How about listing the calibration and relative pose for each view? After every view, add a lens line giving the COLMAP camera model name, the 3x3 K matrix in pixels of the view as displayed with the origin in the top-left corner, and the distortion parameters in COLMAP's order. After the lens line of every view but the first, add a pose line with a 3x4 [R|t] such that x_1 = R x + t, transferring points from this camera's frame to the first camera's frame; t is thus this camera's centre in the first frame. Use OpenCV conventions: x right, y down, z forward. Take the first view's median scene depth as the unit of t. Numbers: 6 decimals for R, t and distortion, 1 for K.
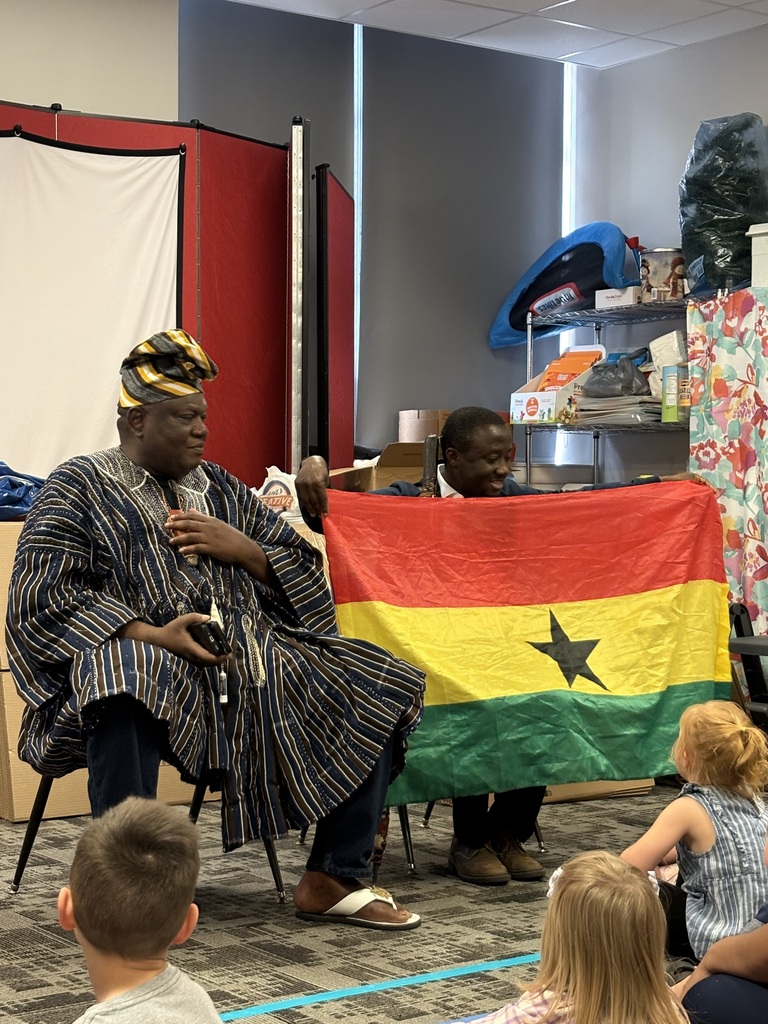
lens RADIAL K [[1847.5, 0, 384.0], [0, 1847.5, 512.0], [0, 0, 1]] dist [0.111626, -0.091999]
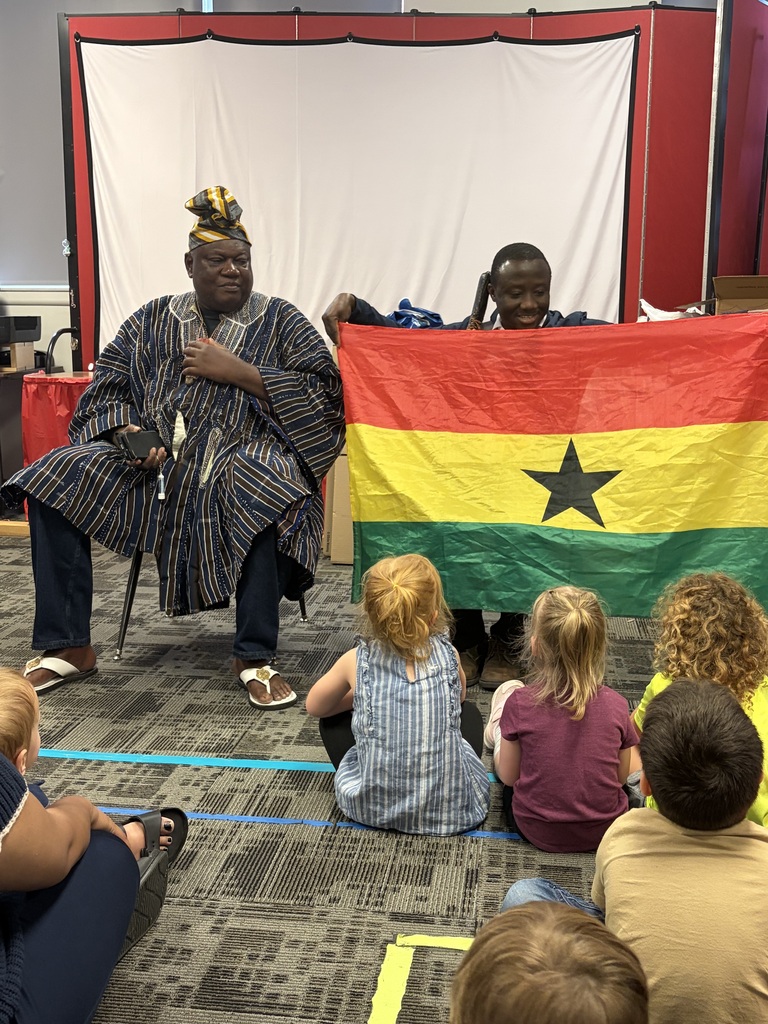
lens RADIAL K [[1150.5, 0, 384.0], [0, 1150.5, 512.0], [0, 0, 1]] dist [0.100916, -0.345187]
pose [[0.728642, 0.114200, -0.675307, 0.471024], [-0.007511, 0.987274, 0.158852, -0.009180], [0.684854, -0.110674, 0.720227, 0.483612]]
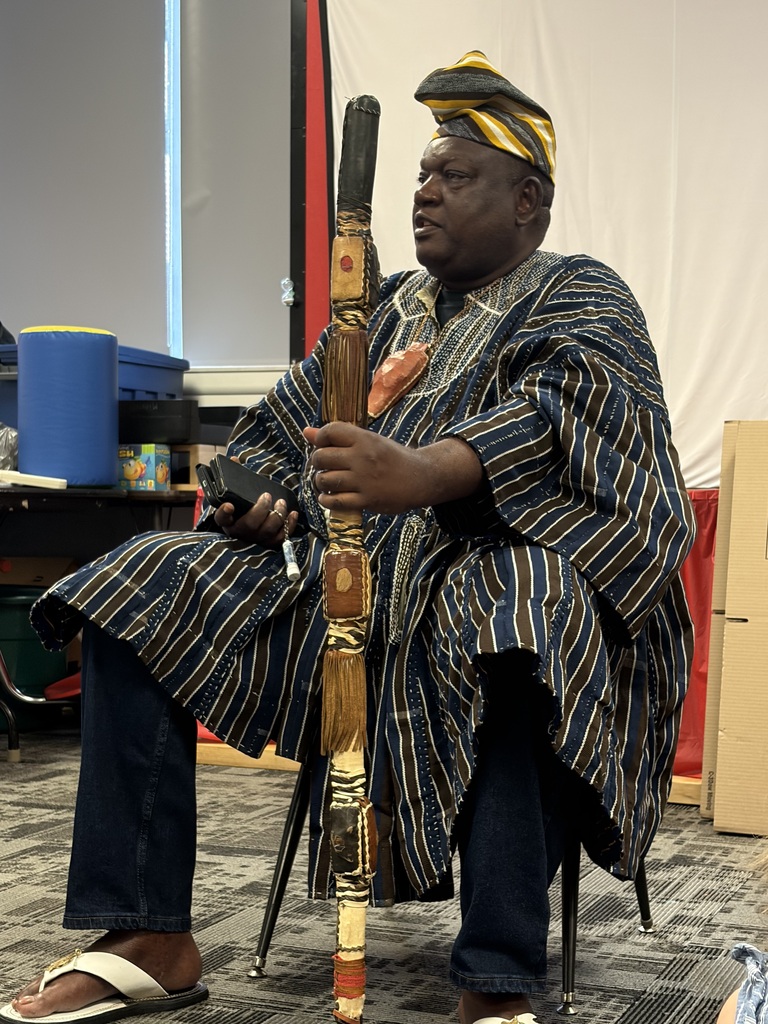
lens RADIAL K [[1712.9, 0, 384.0], [0, 1712.9, 512.0], [0, 0, 1]] dist [0.066561, -0.270275]
pose [[0.531633, 0.005734, -0.846955, 0.338266], [-0.015611, 0.999874, -0.003029, 0.056955], [0.846831, 0.014832, 0.531656, 0.633057]]
